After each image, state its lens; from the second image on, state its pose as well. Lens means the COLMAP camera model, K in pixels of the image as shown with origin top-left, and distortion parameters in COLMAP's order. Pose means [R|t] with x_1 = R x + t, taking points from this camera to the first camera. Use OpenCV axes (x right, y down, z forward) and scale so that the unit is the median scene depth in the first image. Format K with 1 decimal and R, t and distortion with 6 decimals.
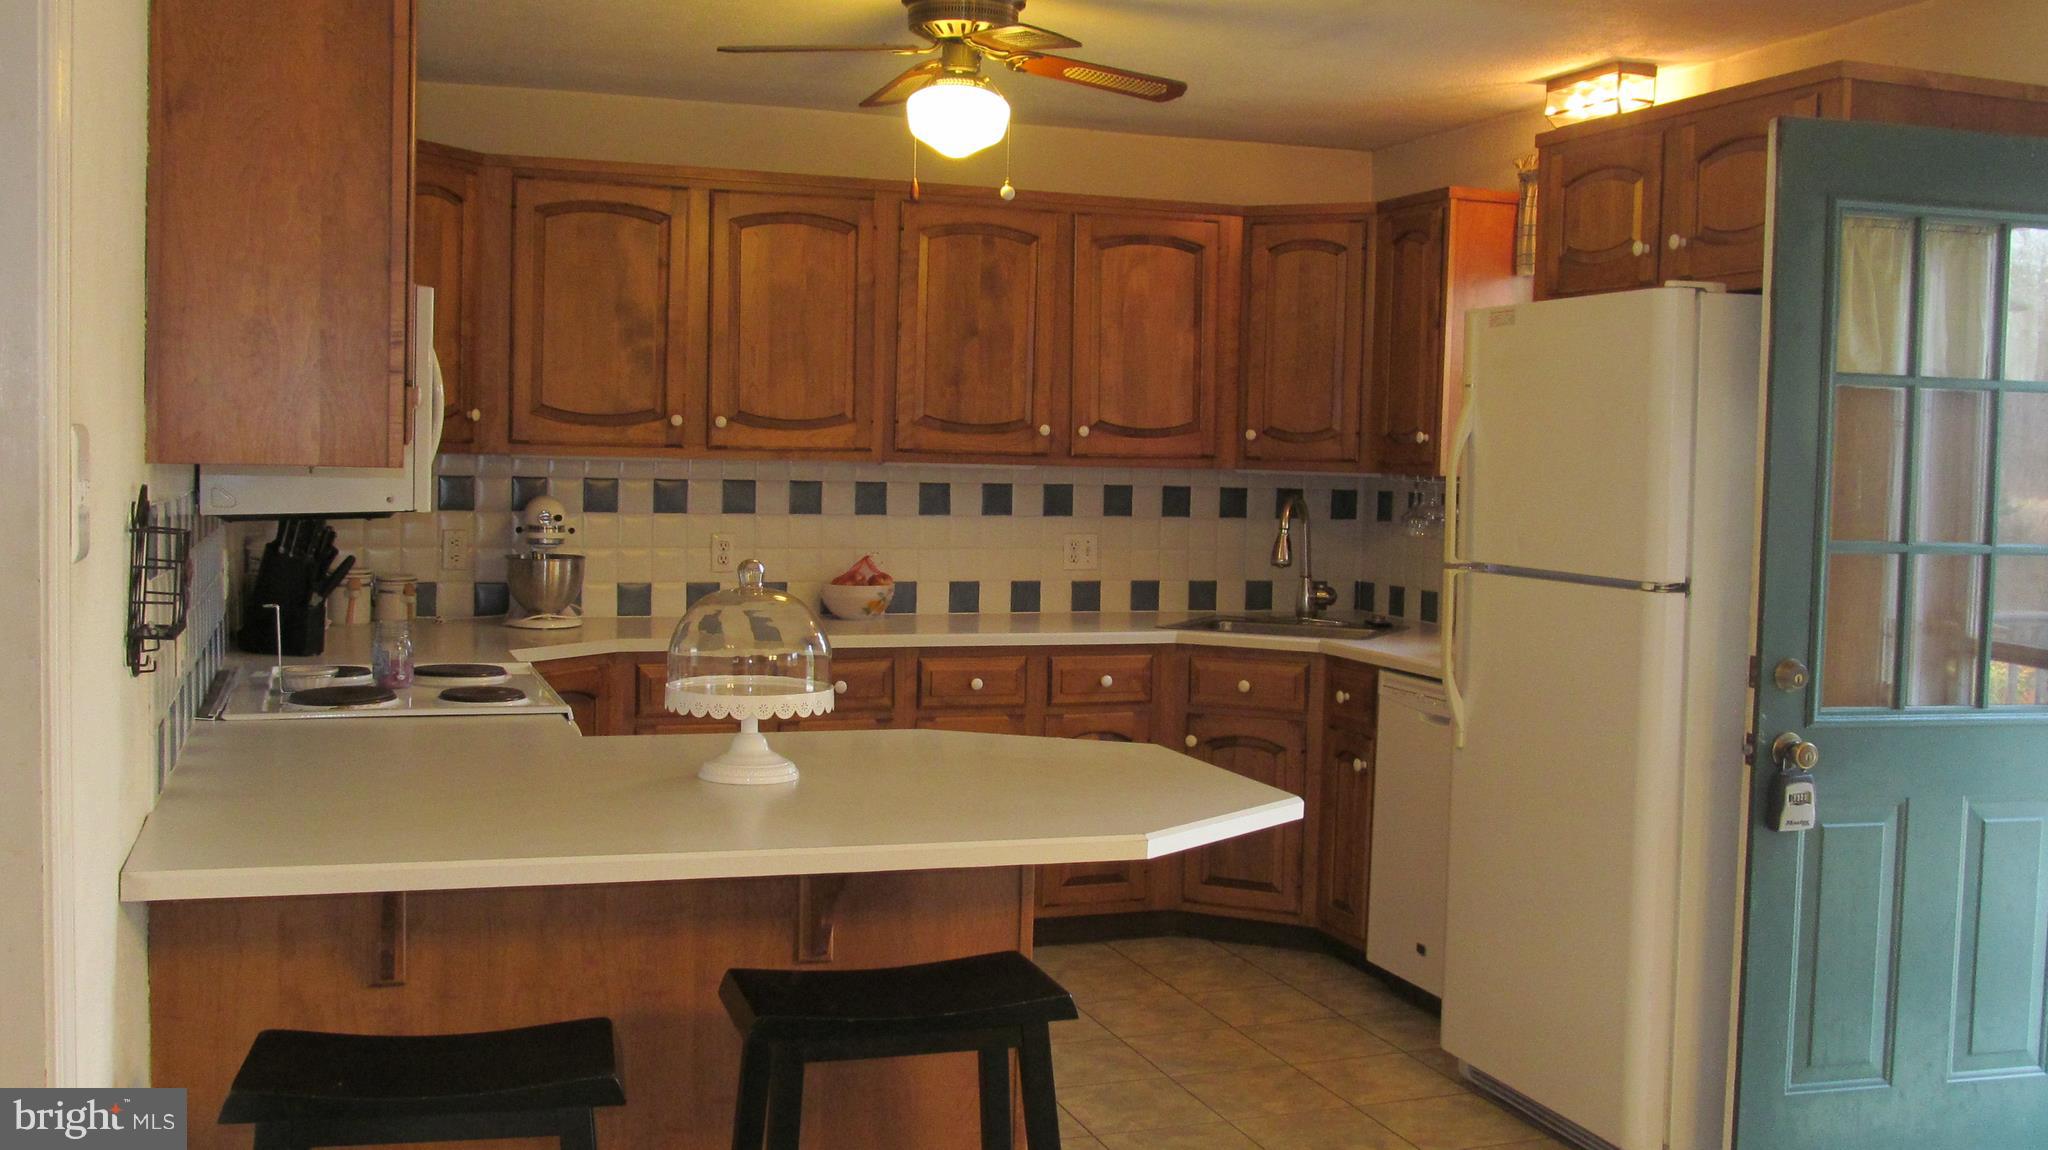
lens RADIAL K [[1963.5, 0, 1024.0], [0, 1963.5, 575.0], [0, 0, 1]] dist [-0.057998, 0.017102]
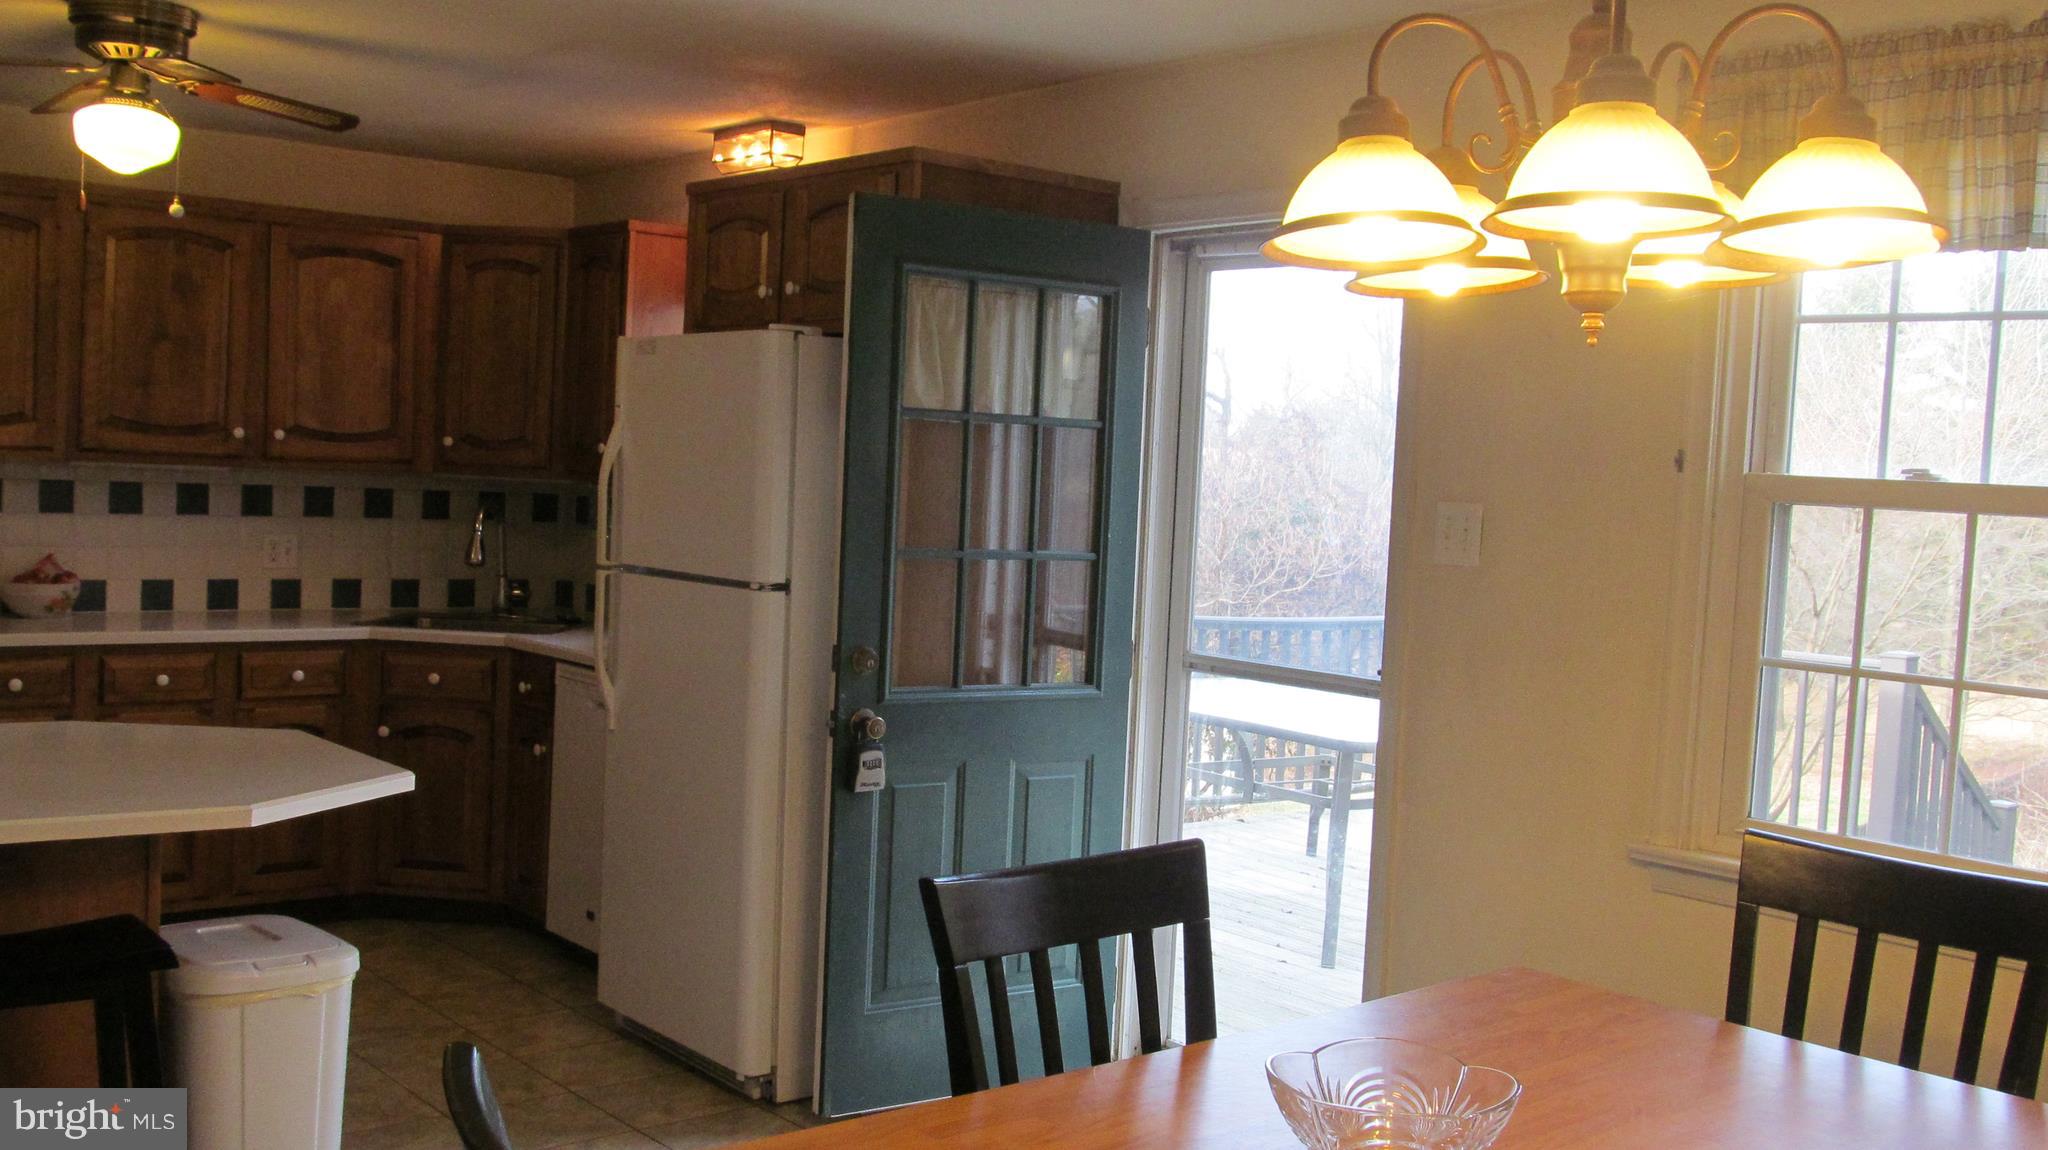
lens RADIAL K [[1963.5, 0, 1024.0], [0, 1963.5, 575.0], [0, 0, 1]] dist [-0.057998, 0.017102]
pose [[0.937290, 0.001979, 0.348544, 0.045550], [-0.002606, 0.999996, 0.001330, -0.001936], [-0.348540, -0.002155, 0.937292, -0.109213]]
